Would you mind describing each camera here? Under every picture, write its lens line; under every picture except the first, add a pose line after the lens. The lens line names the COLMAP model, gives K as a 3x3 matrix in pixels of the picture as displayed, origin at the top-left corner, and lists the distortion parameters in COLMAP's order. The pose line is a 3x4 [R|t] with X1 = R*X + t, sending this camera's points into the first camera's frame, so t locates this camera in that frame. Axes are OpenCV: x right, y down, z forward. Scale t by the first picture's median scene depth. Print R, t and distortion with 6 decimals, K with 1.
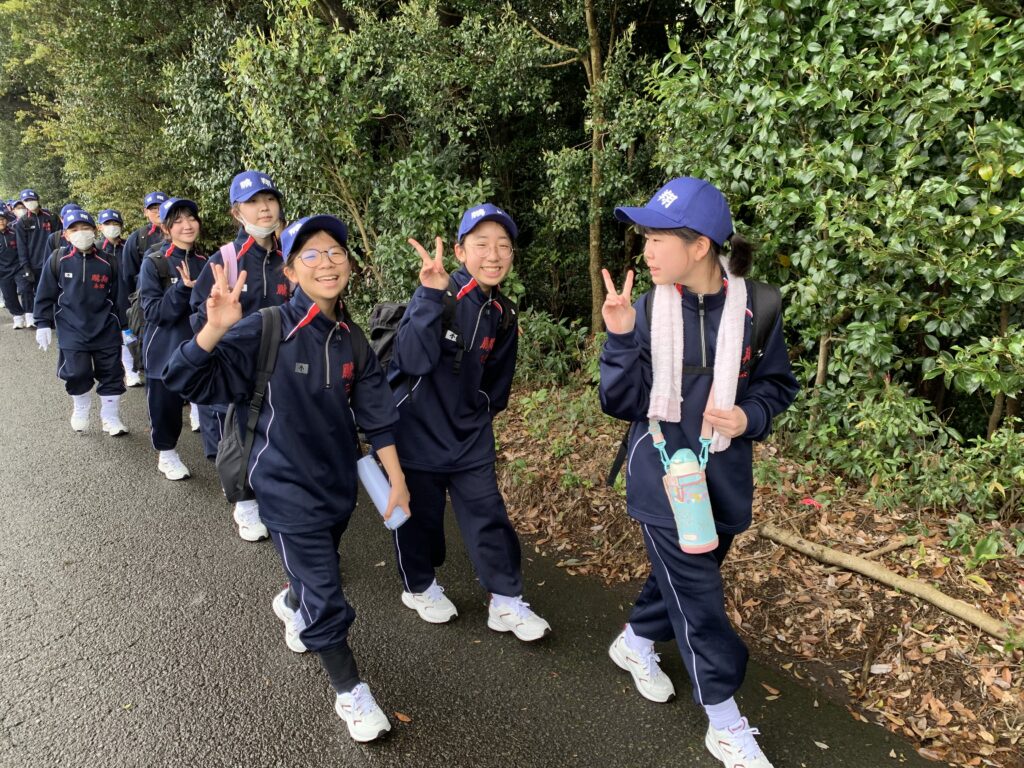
lens RADIAL K [[774.8, 0, 525.1], [0, 774.8, 367.1], [0, 0, 1]] dist [0.015291, -0.014822]
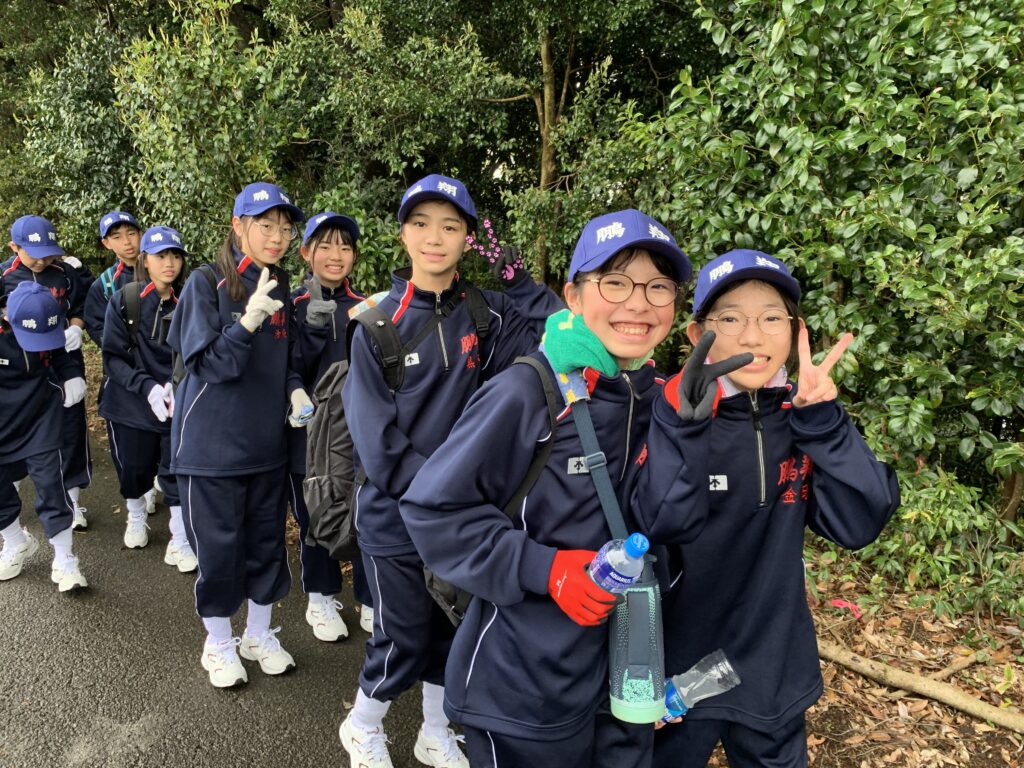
lens RADIAL K [[774.8, 0, 503.4], [0, 774.8, 369.3], [0, 0, 1]] dist [0.015291, -0.014822]
pose [[0.988338, 0.031456, 0.148995, -0.128809], [-0.021703, 0.997541, -0.066638, -0.018339], [-0.150724, 0.062627, 0.986590, 0.174888]]
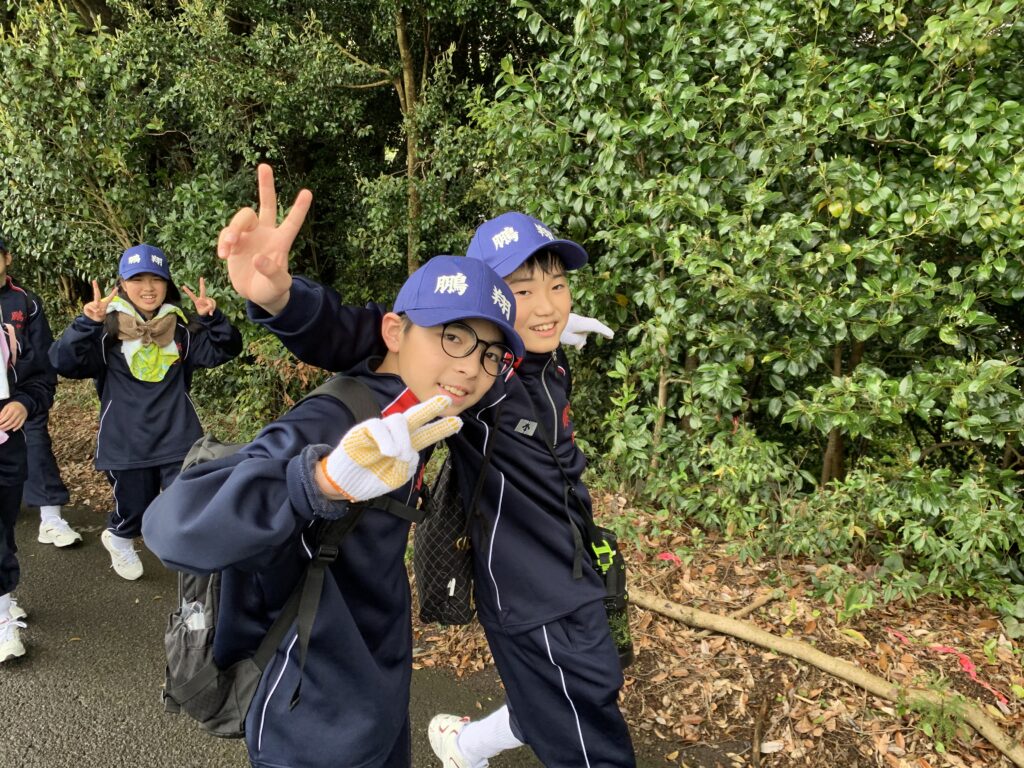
lens RADIAL K [[774.8, 0, 523.2], [0, 774.8, 378.8], [0, 0, 1]] dist [0.015291, -0.014822]
pose [[0.967858, -0.028290, 0.249901, -0.026728], [0.036637, 0.998913, -0.028812, -0.018228], [-0.248814, 0.037041, 0.967843, 0.120988]]
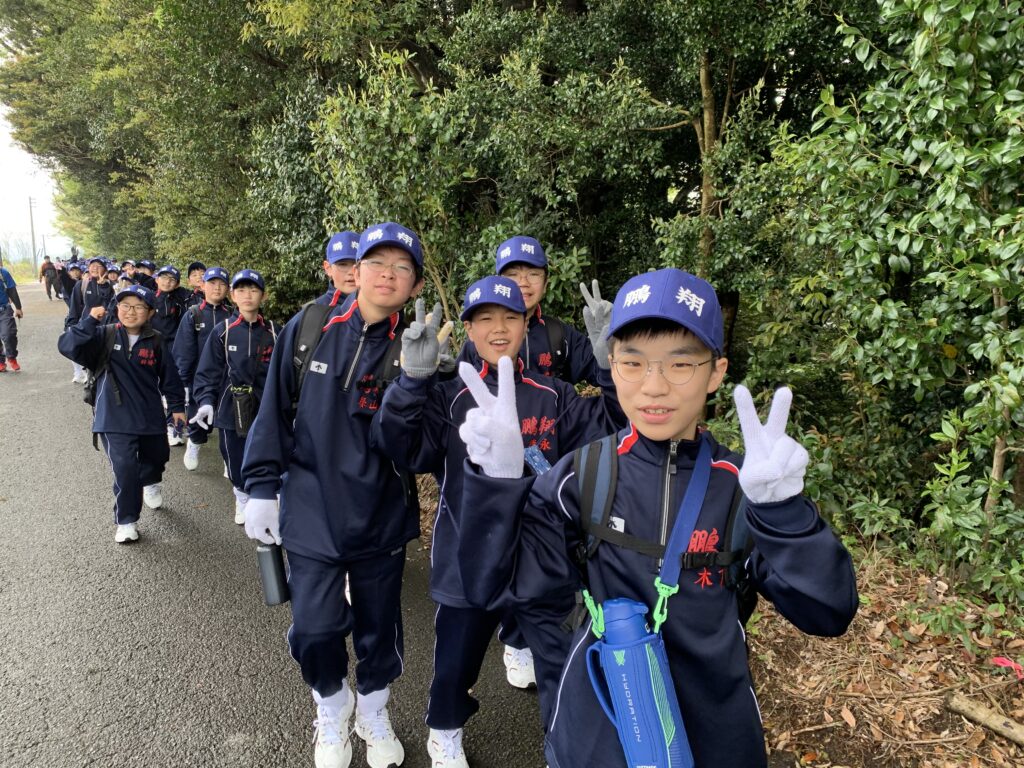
lens RADIAL K [[774.8, 0, 525.8], [0, 774.8, 370.1], [0, 0, 1]] dist [0.015291, -0.014822]
pose [[0.995807, 0.039407, -0.082554, -0.052588], [-0.046564, 0.995151, -0.086643, -0.025463], [0.078740, 0.090124, 0.992813, 0.149982]]
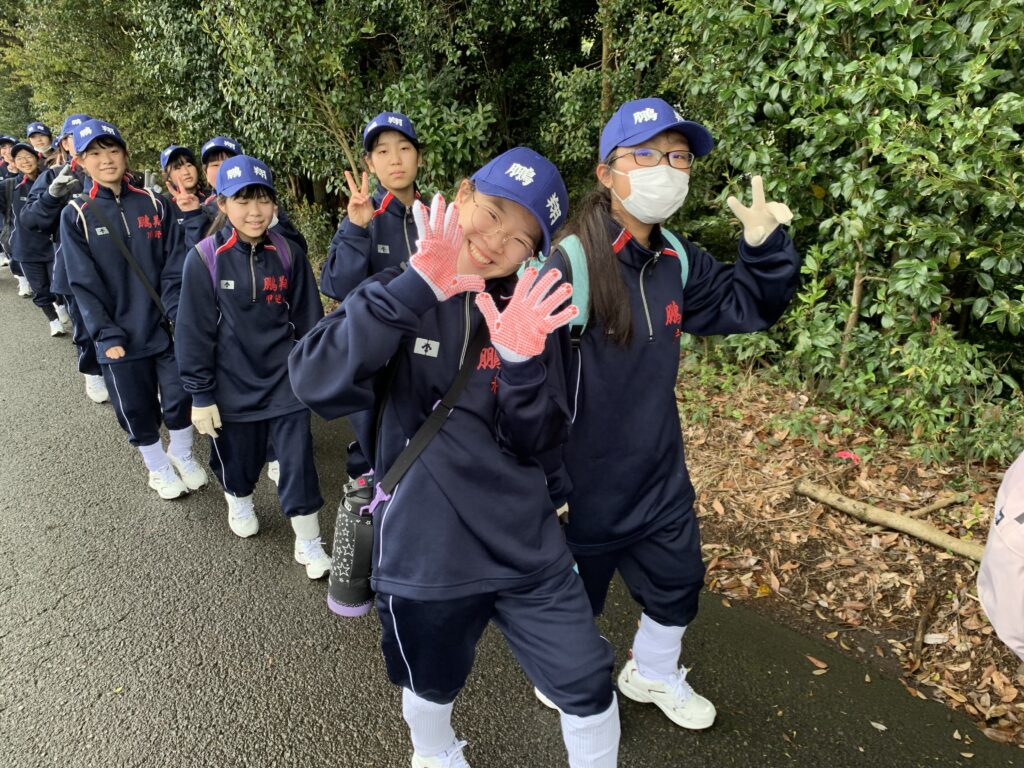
lens RADIAL K [[774.8, 0, 526.1], [0, 774.8, 374.7], [0, 0, 1]] dist [0.015291, -0.014822]
pose [[0.999887, -0.010092, 0.011130, -0.025152], [0.009060, 0.995969, 0.089237, -0.008090], [-0.011985, -0.089127, 0.995948, 0.077252]]
